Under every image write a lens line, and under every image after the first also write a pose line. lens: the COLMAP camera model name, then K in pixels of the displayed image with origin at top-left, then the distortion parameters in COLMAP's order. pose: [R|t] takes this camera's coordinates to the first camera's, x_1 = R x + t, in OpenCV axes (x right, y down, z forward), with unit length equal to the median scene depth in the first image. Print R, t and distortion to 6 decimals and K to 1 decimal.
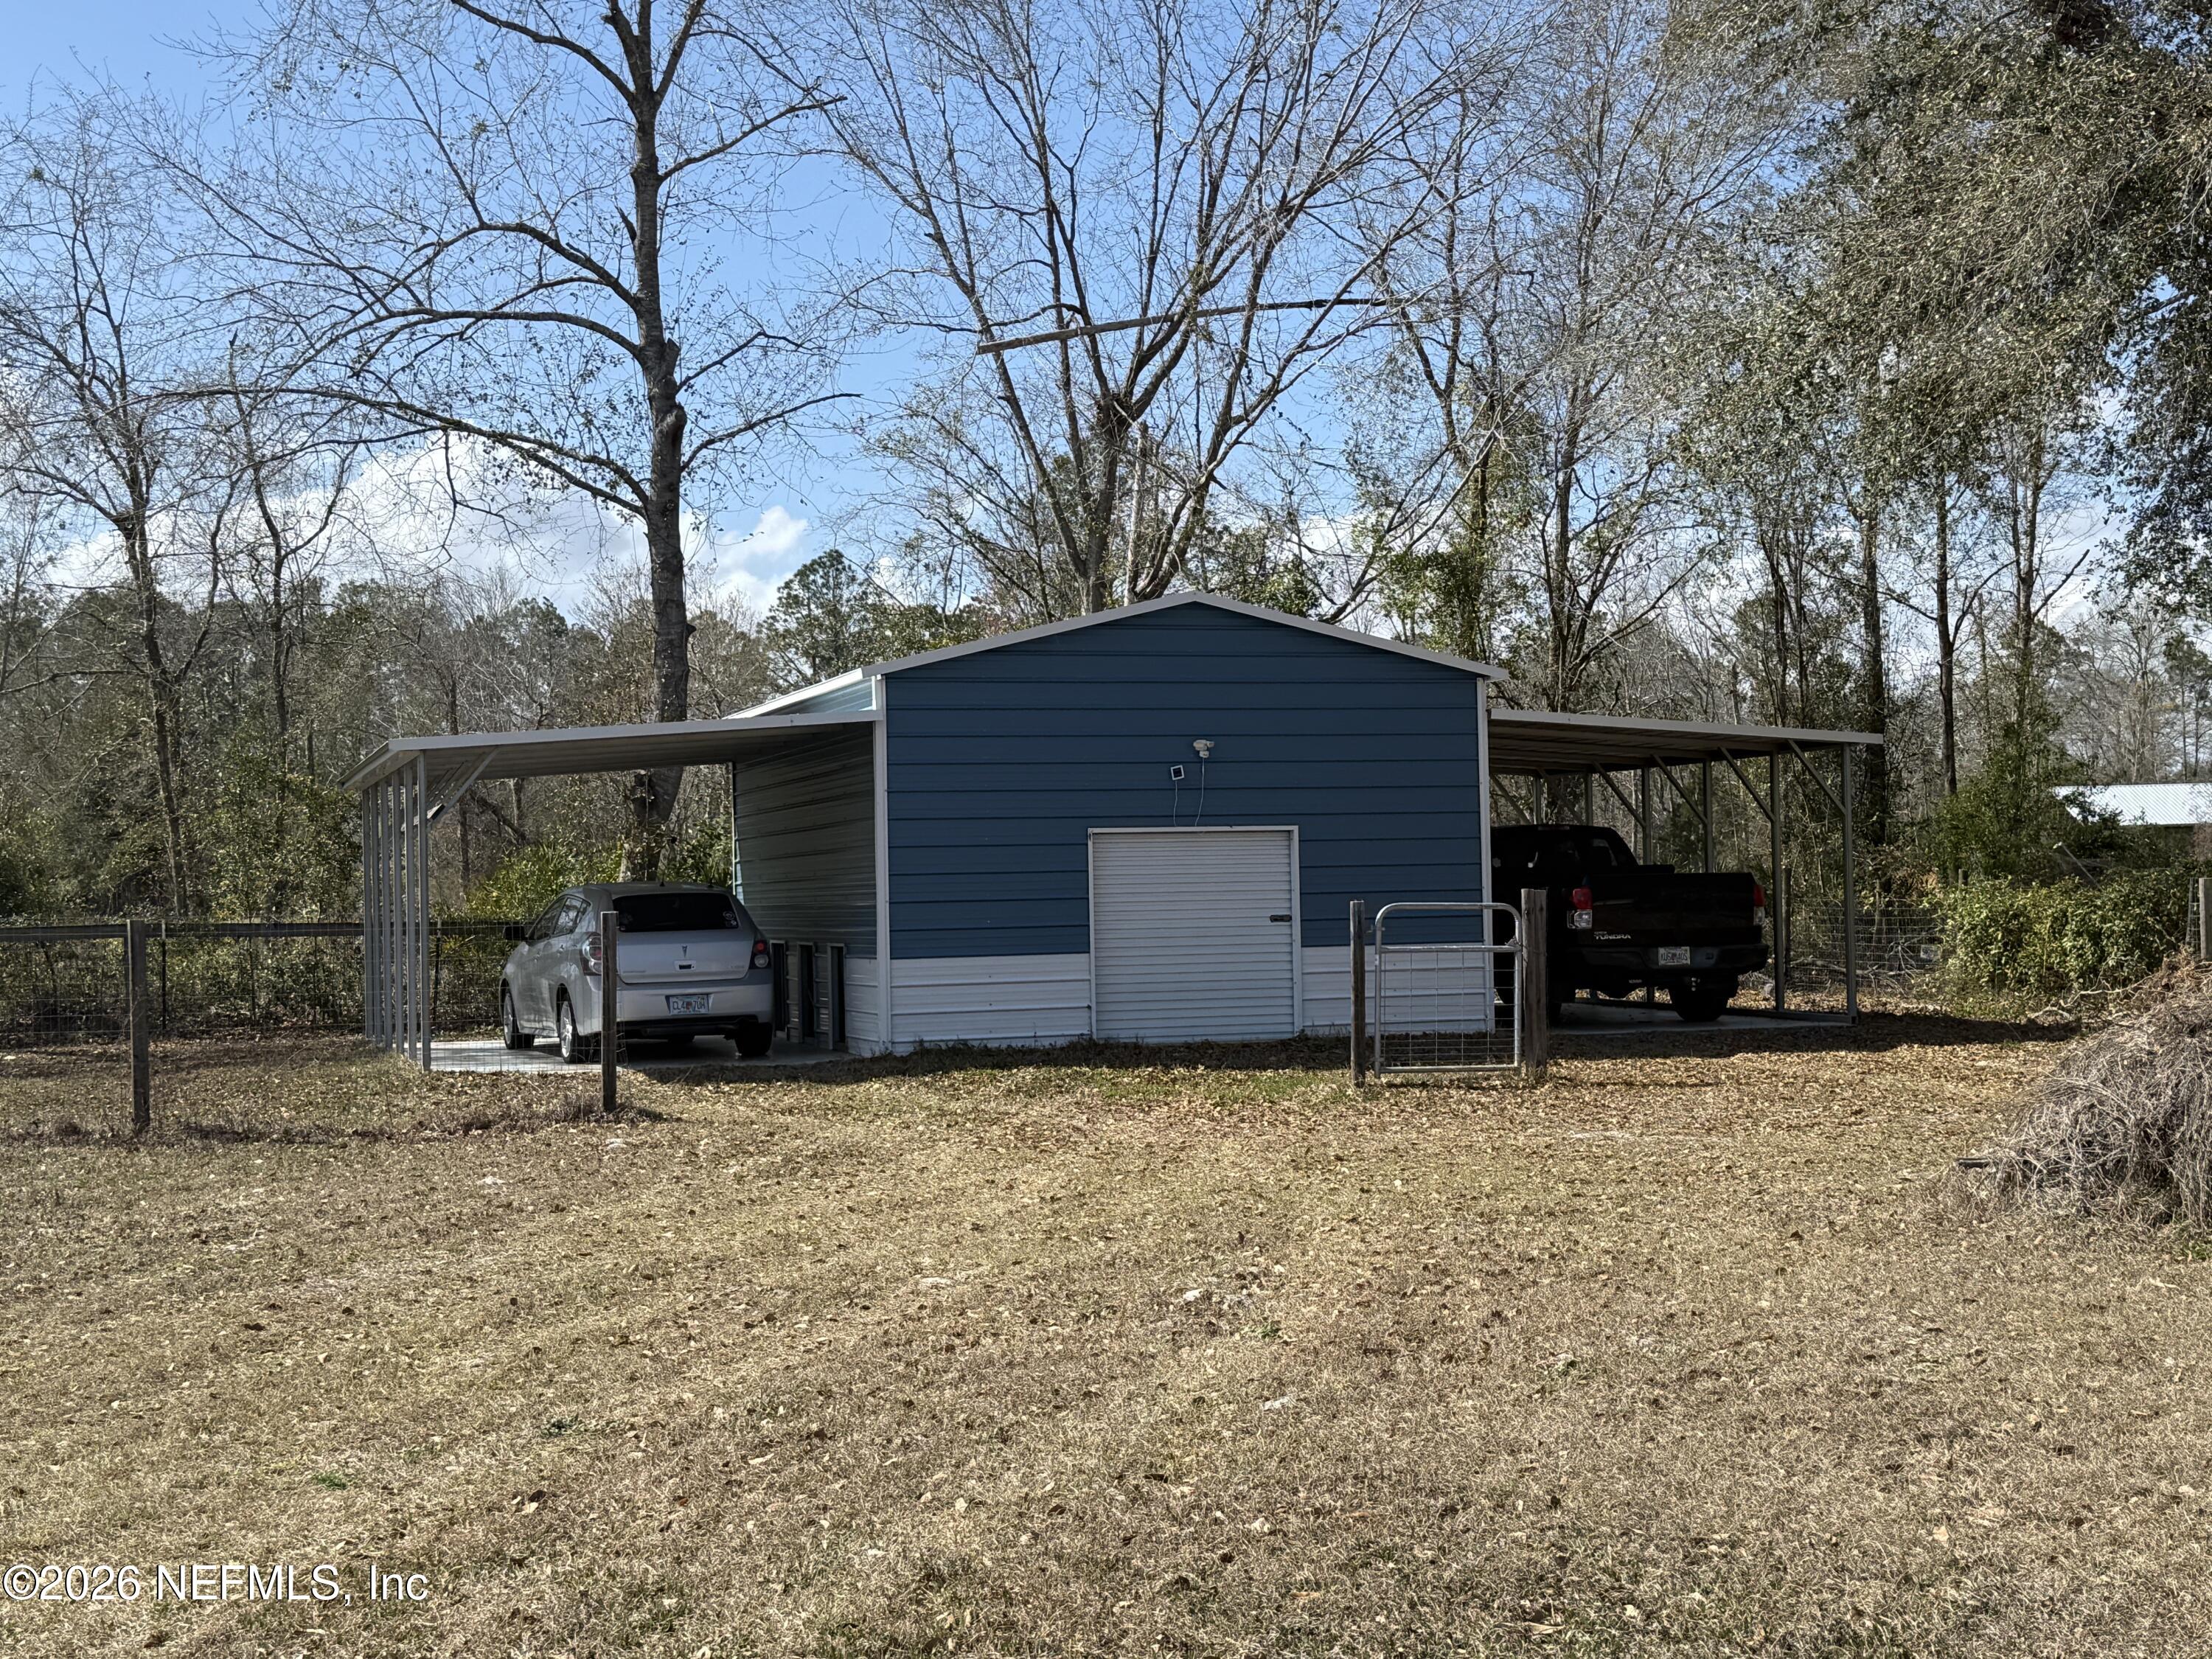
lens RADIAL K [[2865.5, 0, 1108.1], [0, 2865.5, 831.5], [0, 0, 1]] dist [0.212300, 0.000000]
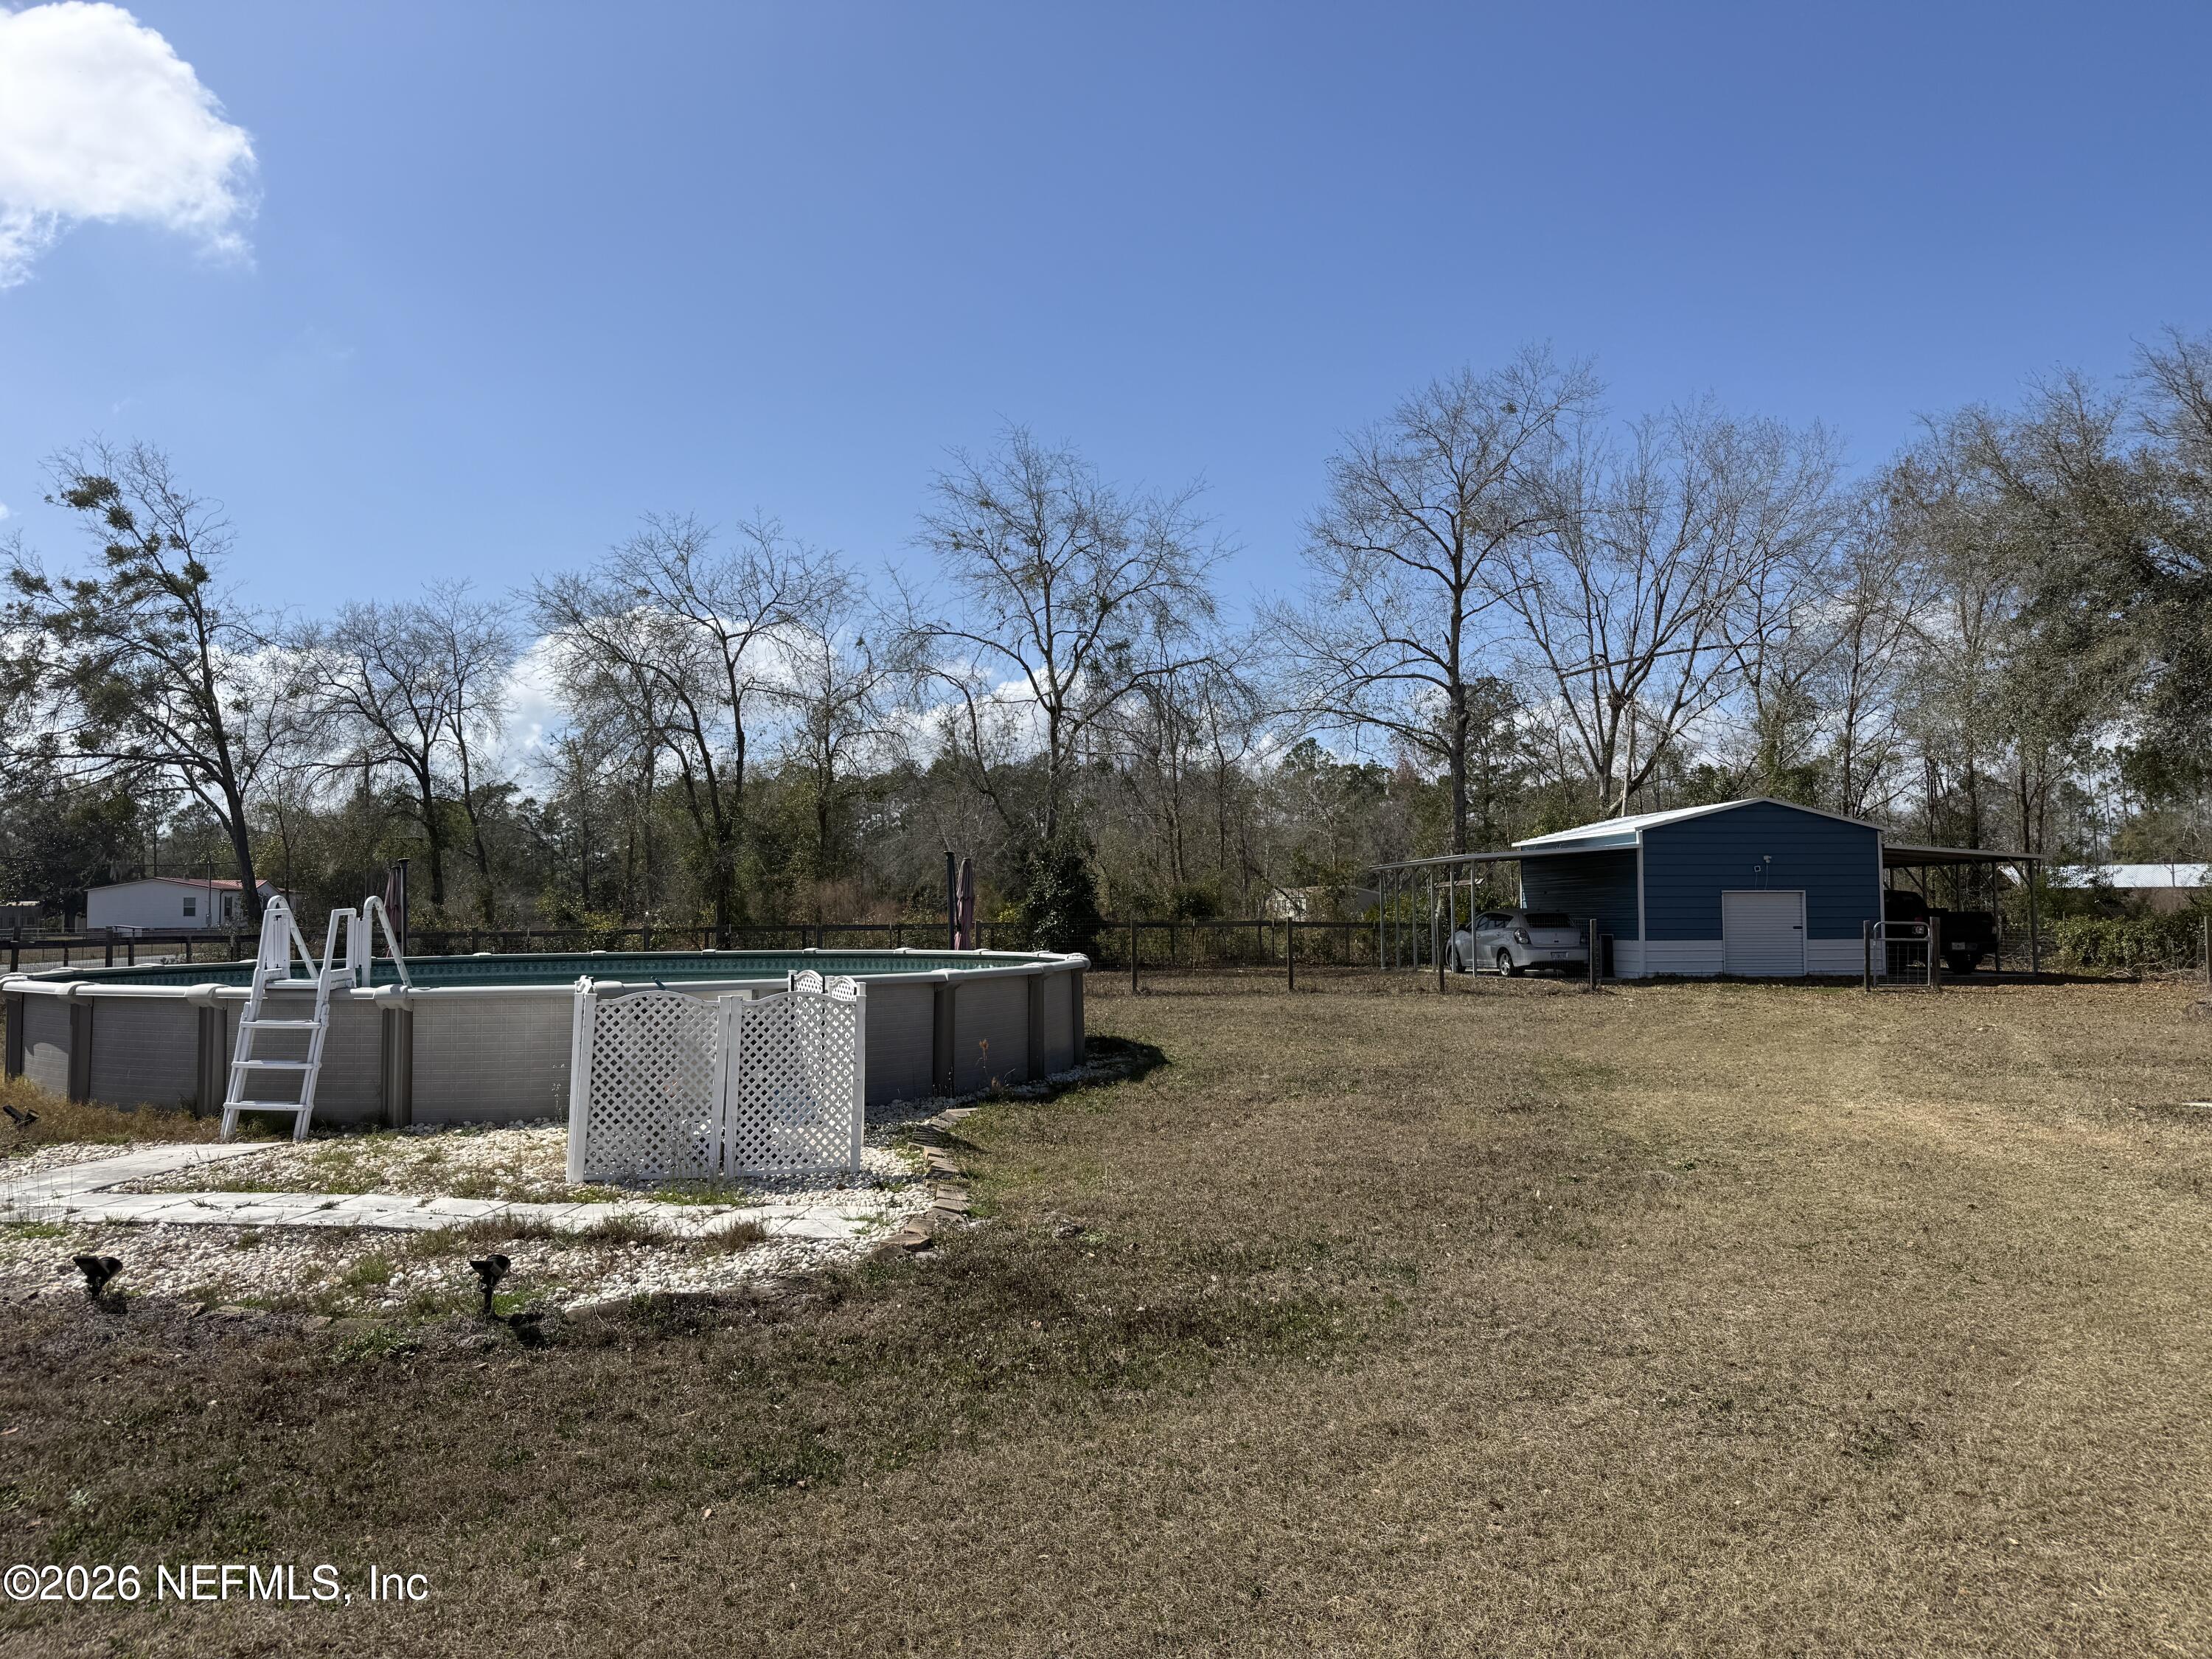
lens RADIAL K [[1522.3, 0, 1102.0], [0, 1522.3, 833.5], [0, 0, 1]] dist [0.006162, 0.001013]
pose [[0.978815, 0.005921, -0.204662, -0.191269], [-0.012054, 0.999514, -0.028735, -0.004528], [0.204393, 0.030593, 0.978411, -0.310261]]
